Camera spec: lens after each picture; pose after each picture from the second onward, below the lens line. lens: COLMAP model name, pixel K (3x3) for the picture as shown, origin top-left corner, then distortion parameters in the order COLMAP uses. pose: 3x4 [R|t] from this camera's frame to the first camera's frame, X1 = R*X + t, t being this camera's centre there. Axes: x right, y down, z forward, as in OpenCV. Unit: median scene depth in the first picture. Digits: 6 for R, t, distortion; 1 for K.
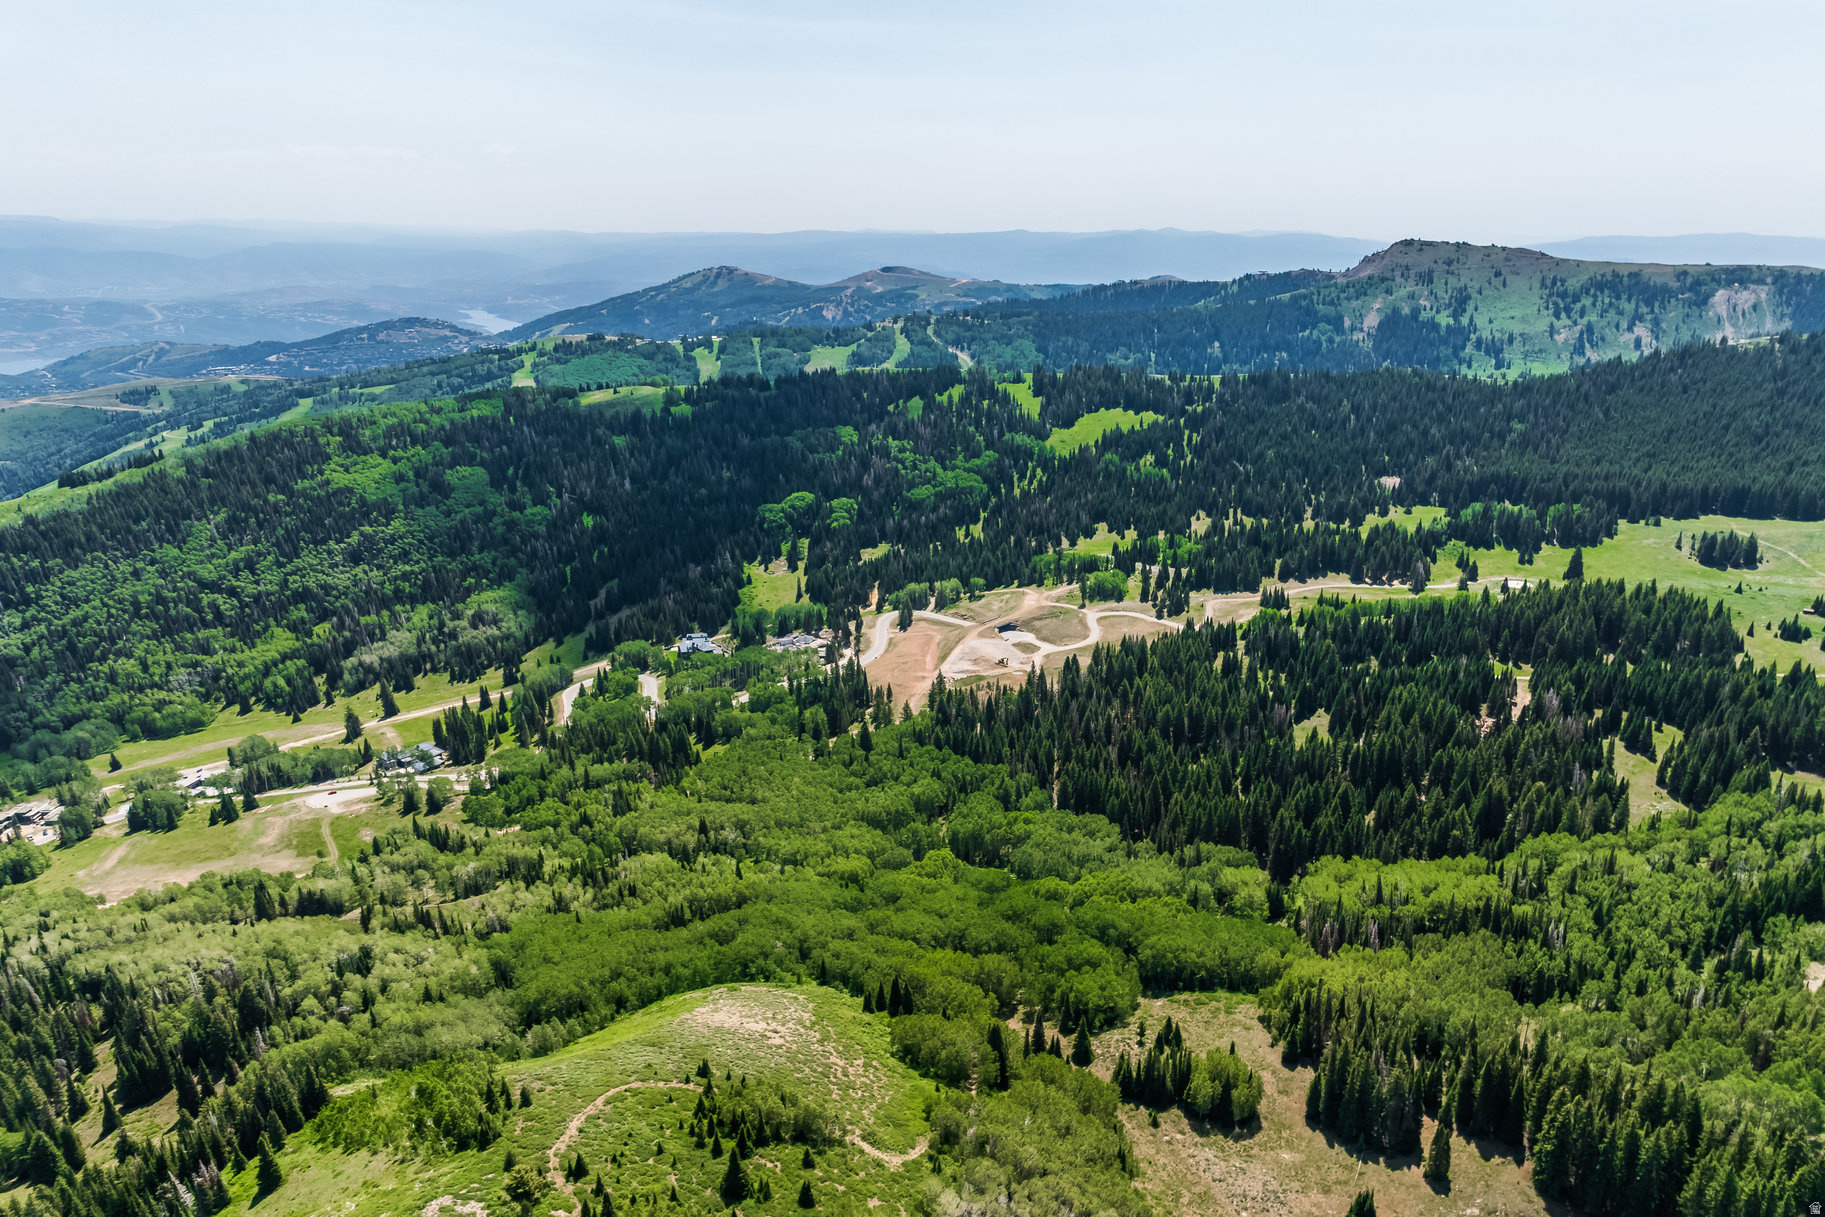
lens RADIAL K [[1245.6, 0, 923.5], [0, 1245.6, 680.5], [0, 0, 1]] dist [0.030473, -0.006384]
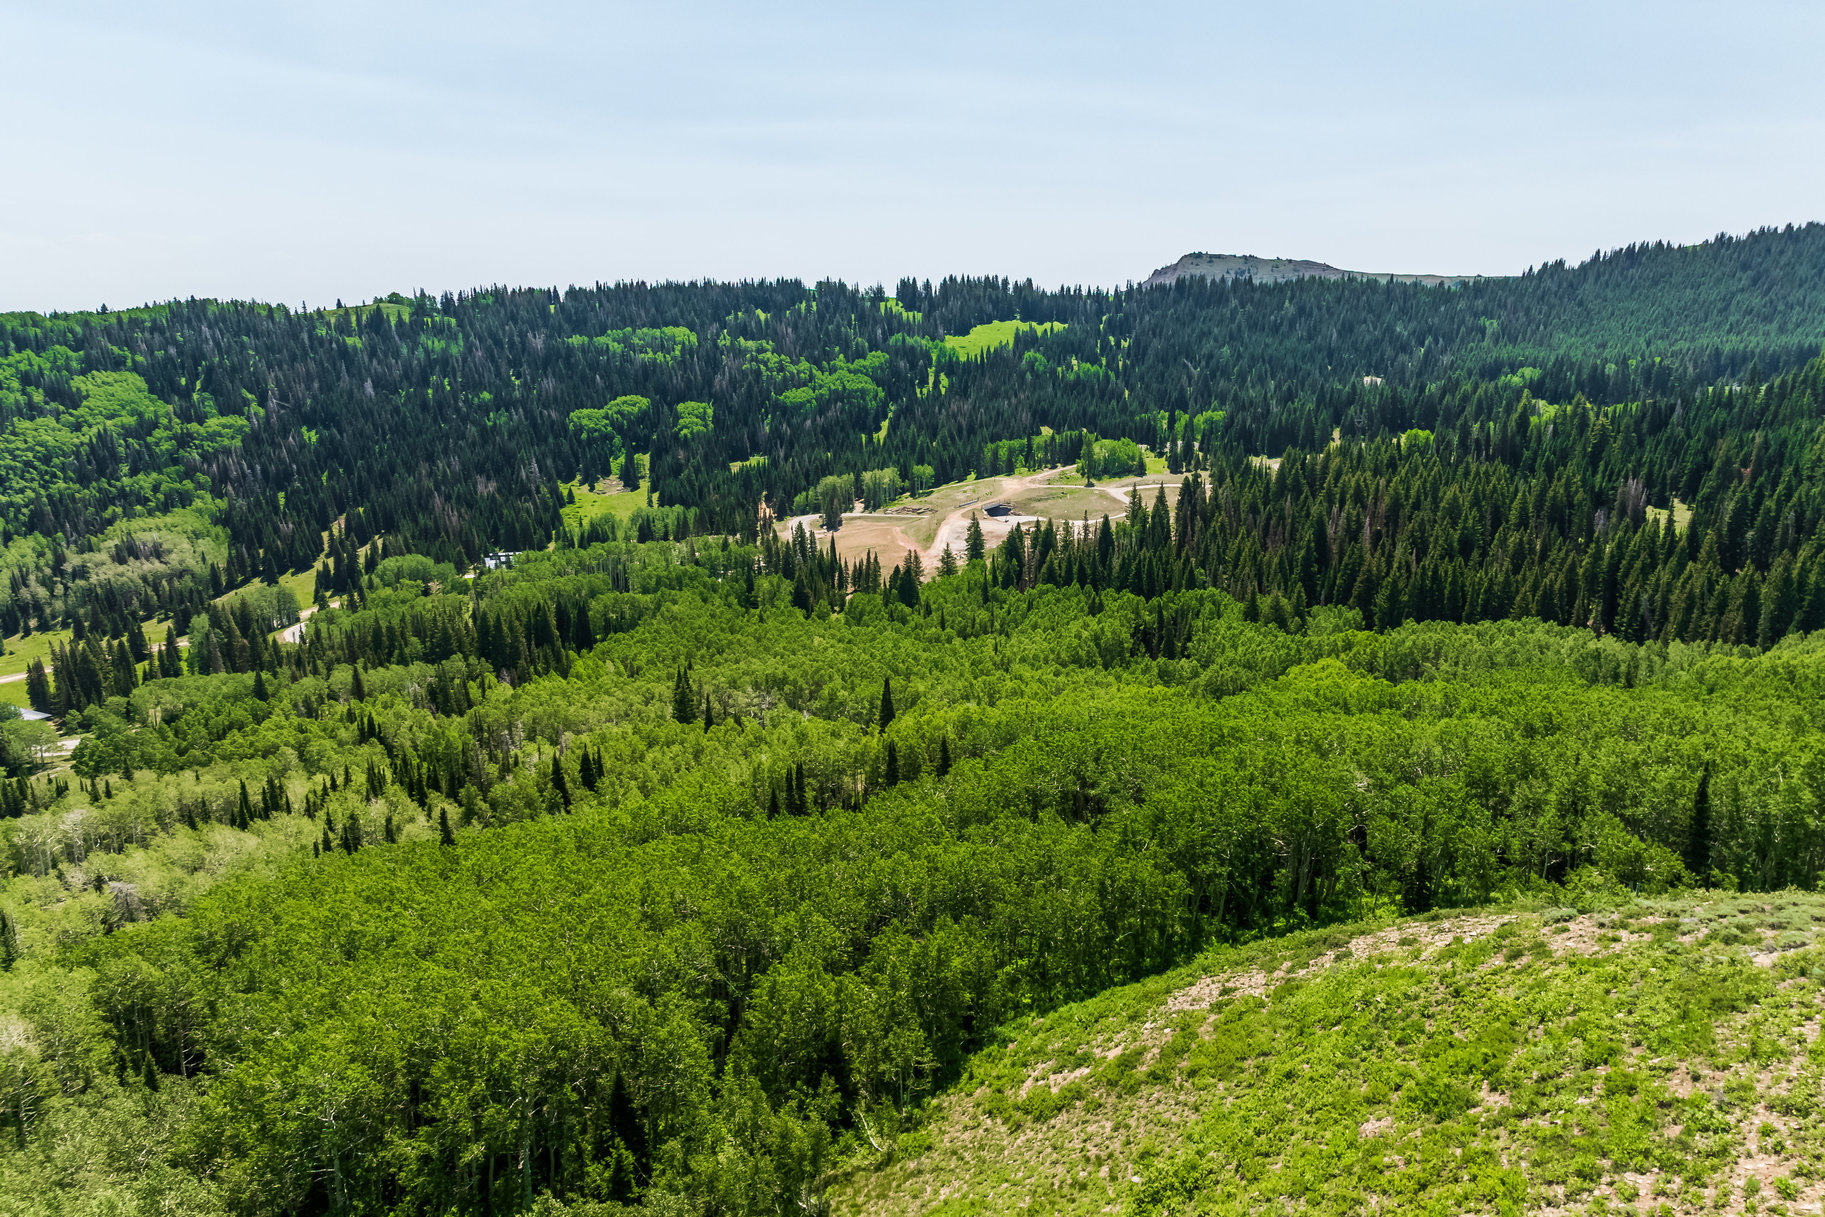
lens RADIAL K [[1245.6, 0, 919.1], [0, 1245.6, 665.6], [0, 0, 1]] dist [0.030473, -0.006384]
pose [[0.977158, -0.048409, 0.206929, -0.096865], [0.066760, 0.994341, -0.082641, 0.077674], [-0.201758, 0.094568, 0.974859, 0.294539]]
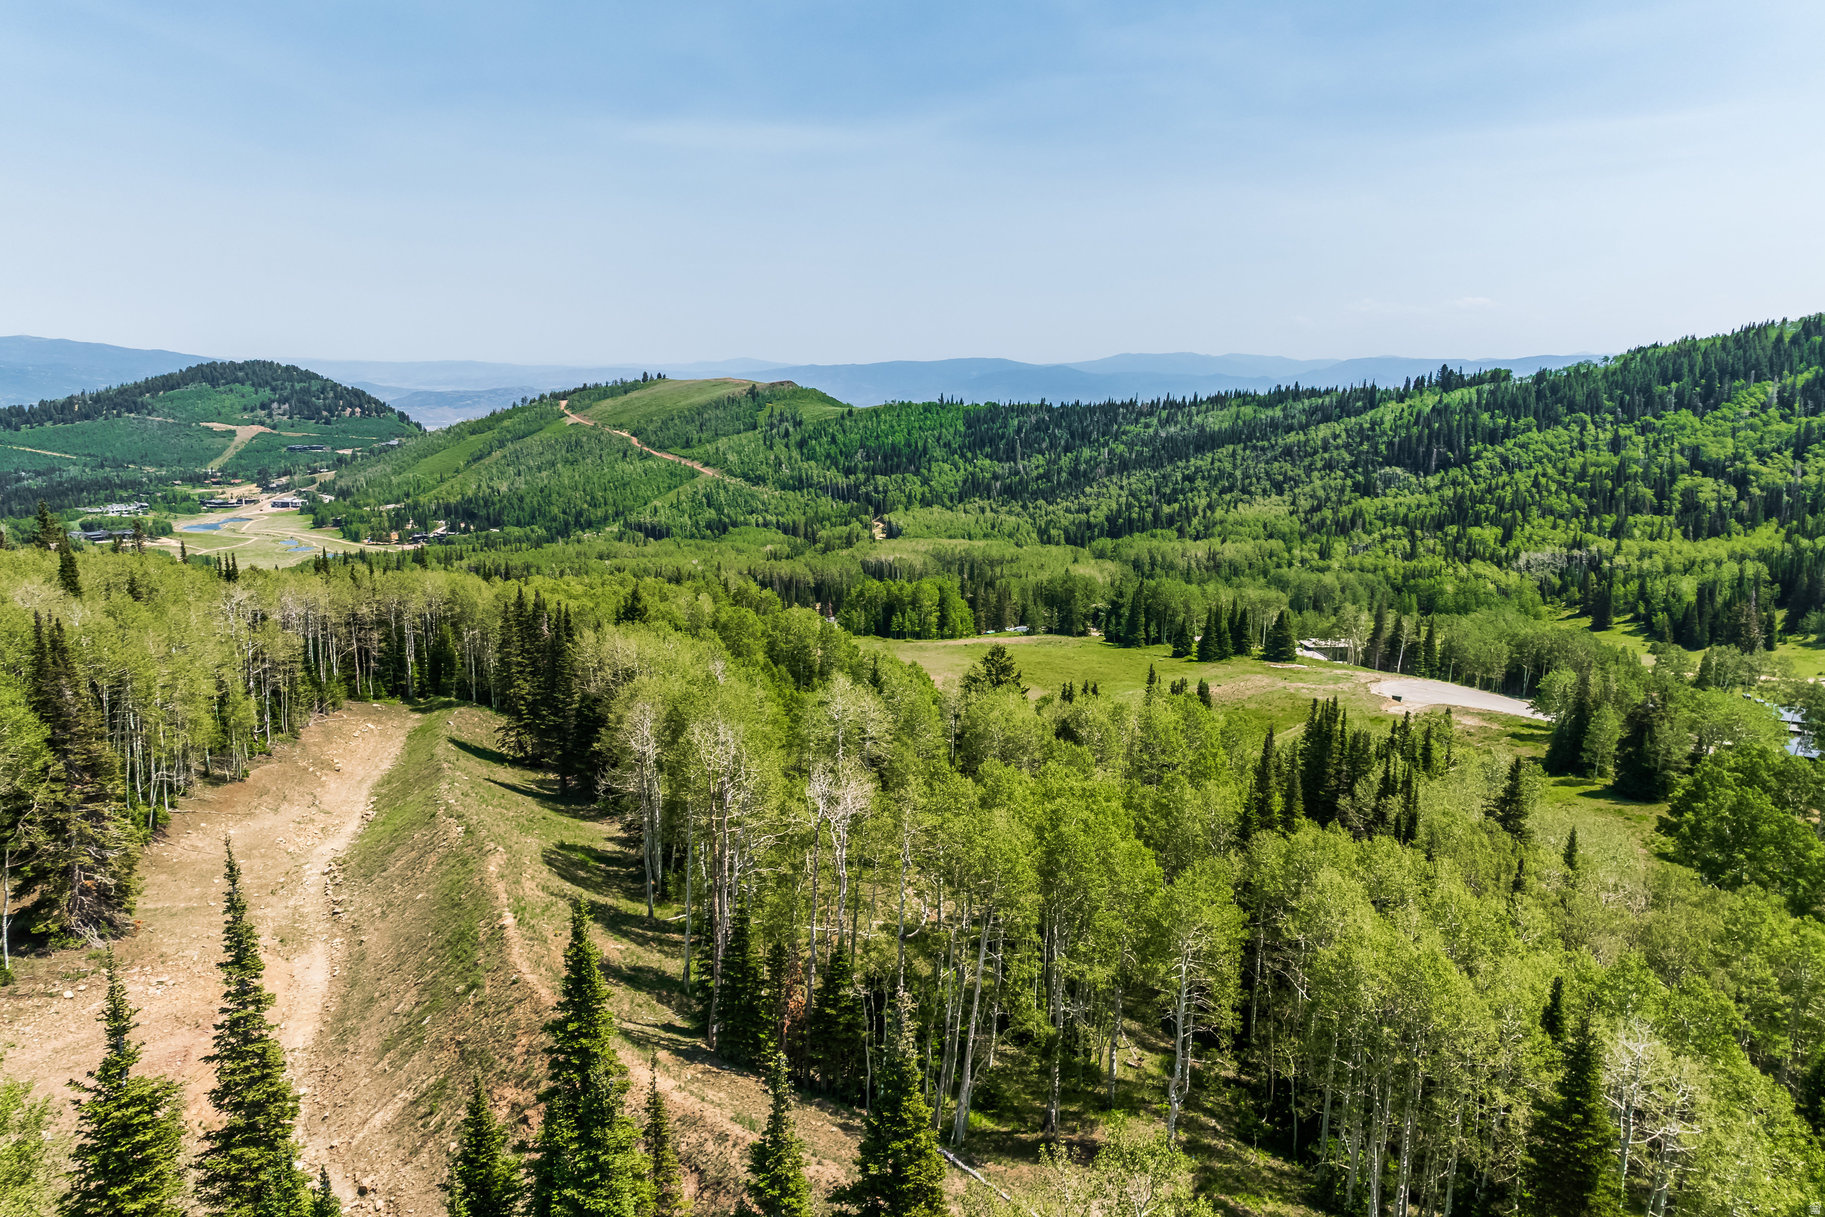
lens RADIAL K [[1245.6, 0, 914.9], [0, 1245.6, 654.9], [0, 0, 1]] dist [0.030473, -0.006384]
pose [[0.312819, 0.222738, -0.923327, -0.136696], [-0.341721, 0.933412, 0.109398, 0.063015], [0.886212, 0.281299, 0.368103, 0.494951]]
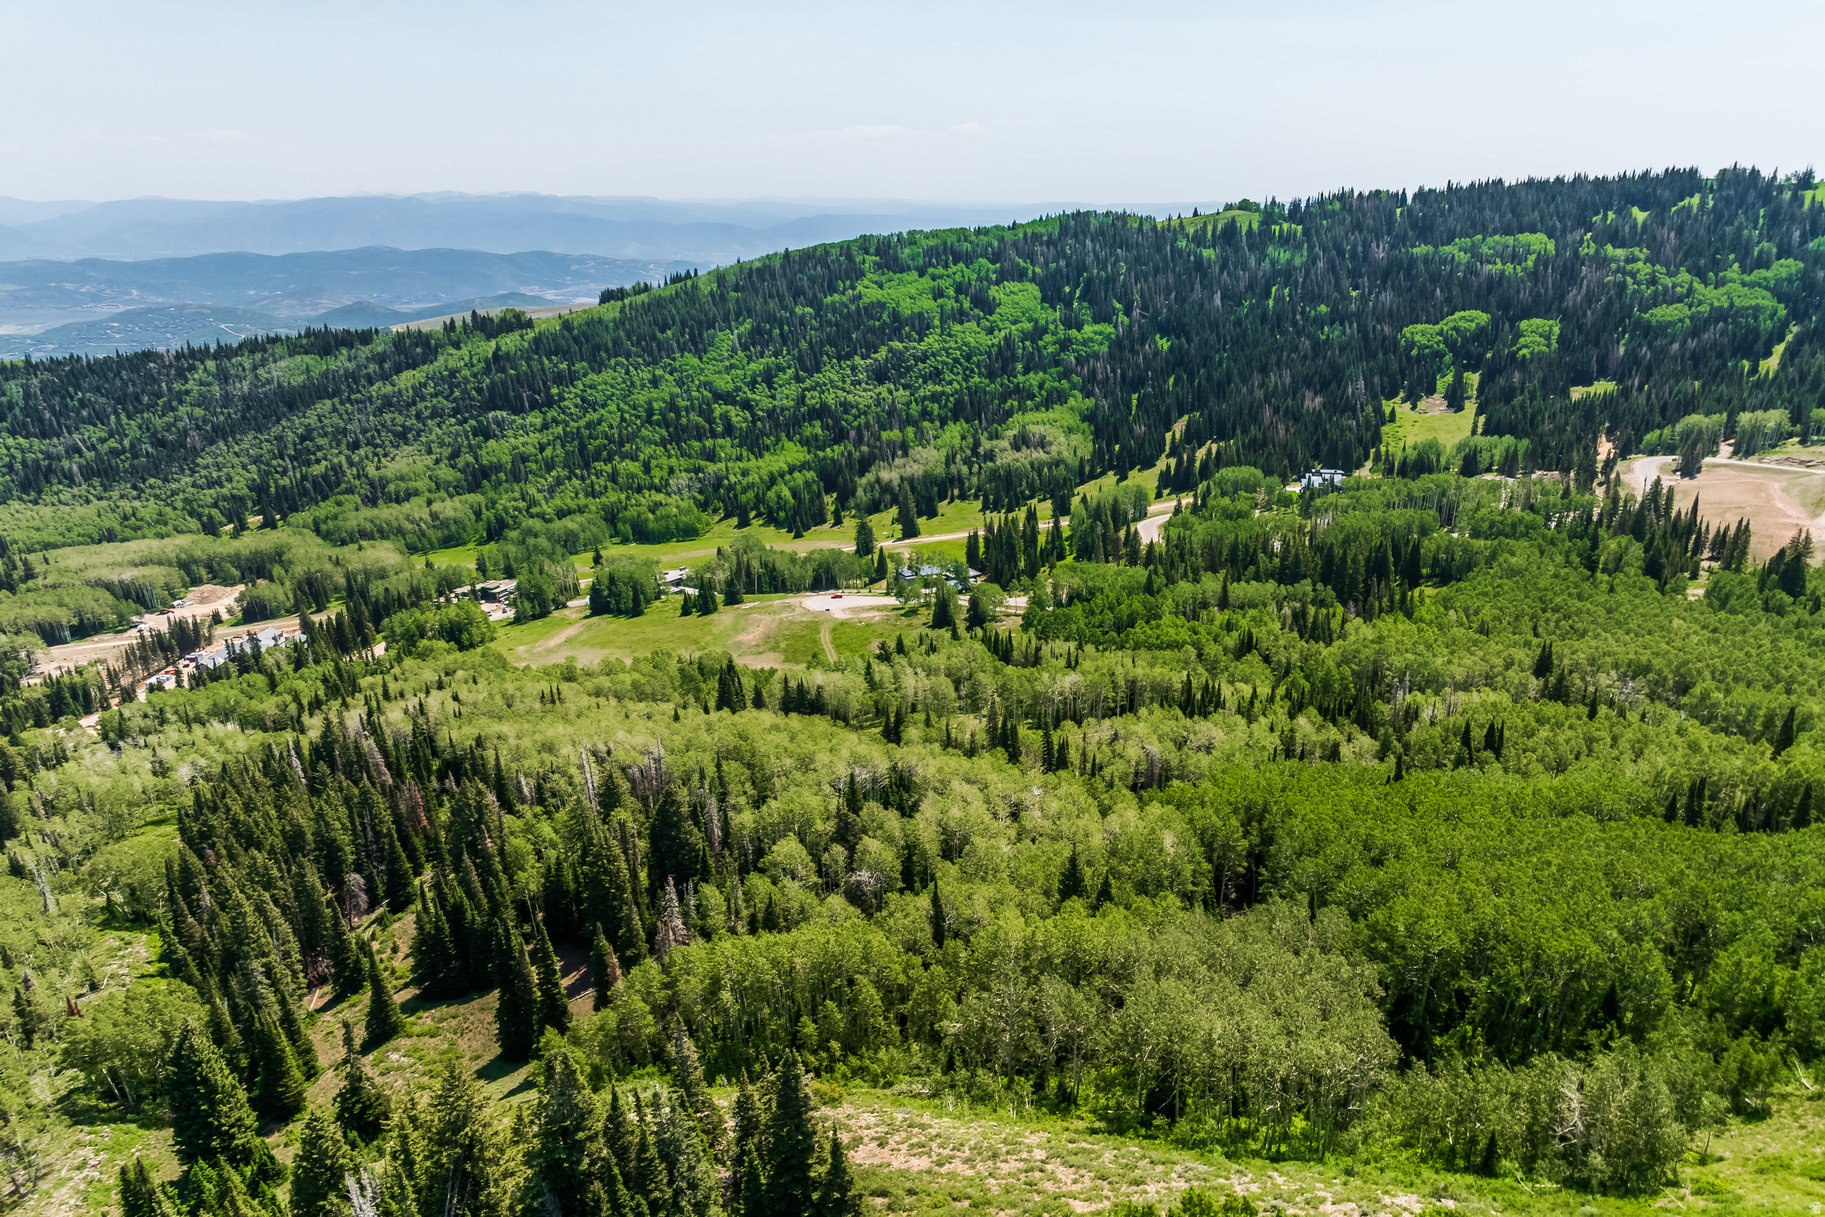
lens RADIAL K [[1245.6, 0, 912.4], [0, 1245.6, 676.7], [0, 0, 1]] dist [0.030473, -0.006384]
pose [[0.927785, 0.124206, -0.351834, -0.120967], [-0.120020, 0.992197, 0.033779, 0.070264], [0.353284, 0.010887, 0.935453, 0.242690]]
